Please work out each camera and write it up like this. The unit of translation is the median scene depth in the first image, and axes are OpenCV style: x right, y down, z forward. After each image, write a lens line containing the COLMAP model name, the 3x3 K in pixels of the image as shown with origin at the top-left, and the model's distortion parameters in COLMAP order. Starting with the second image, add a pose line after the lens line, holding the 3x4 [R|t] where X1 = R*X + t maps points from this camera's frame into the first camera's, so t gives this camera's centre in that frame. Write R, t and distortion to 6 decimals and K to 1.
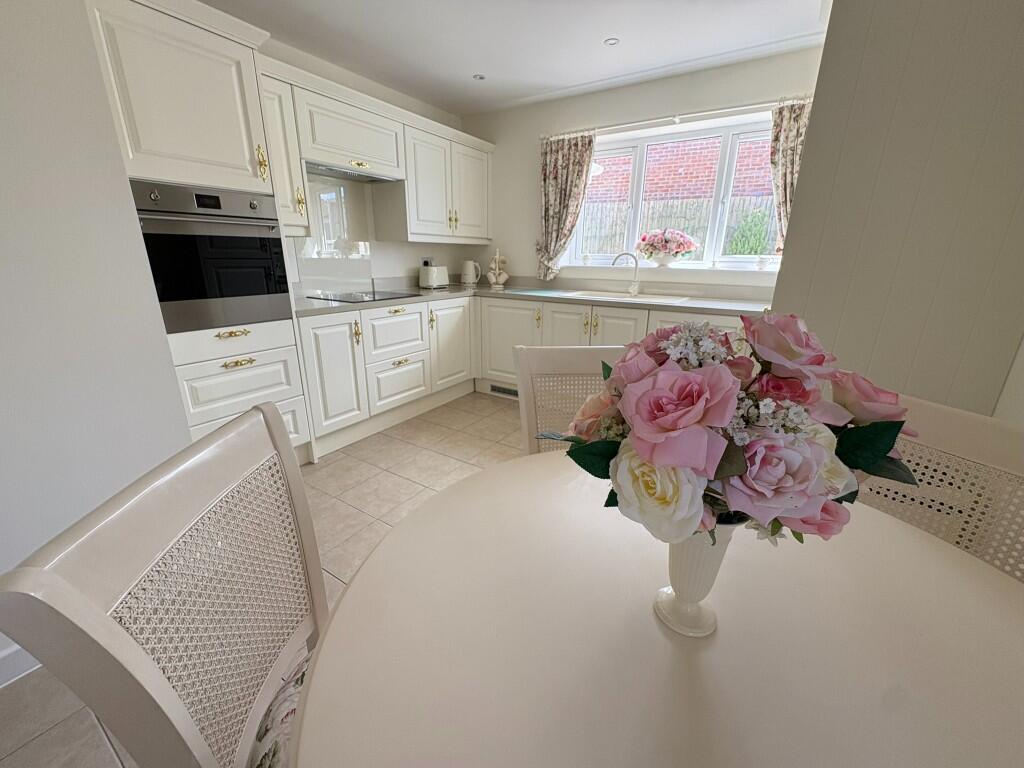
lens RADIAL K [[408.7, 0, 510.6], [0, 408.7, 383.5], [0, 0, 1]] dist [-0.000453, 0.000413]
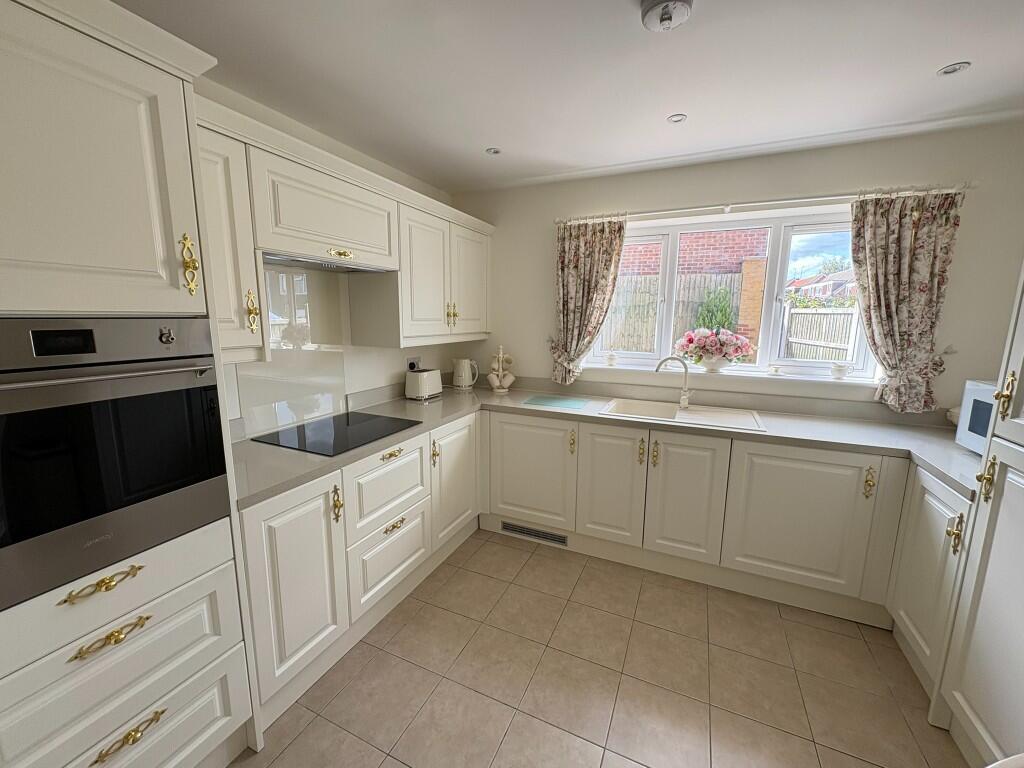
lens RADIAL K [[408.7, 0, 510.8], [0, 408.7, 383.7], [0, 0, 1]] dist [-0.000453, 0.000413]
pose [[0.990083, -0.025871, 0.138078, -0.163870], [0.045081, 0.989425, -0.137865, -0.182590], [-0.133051, 0.142723, 0.980779, 0.269202]]
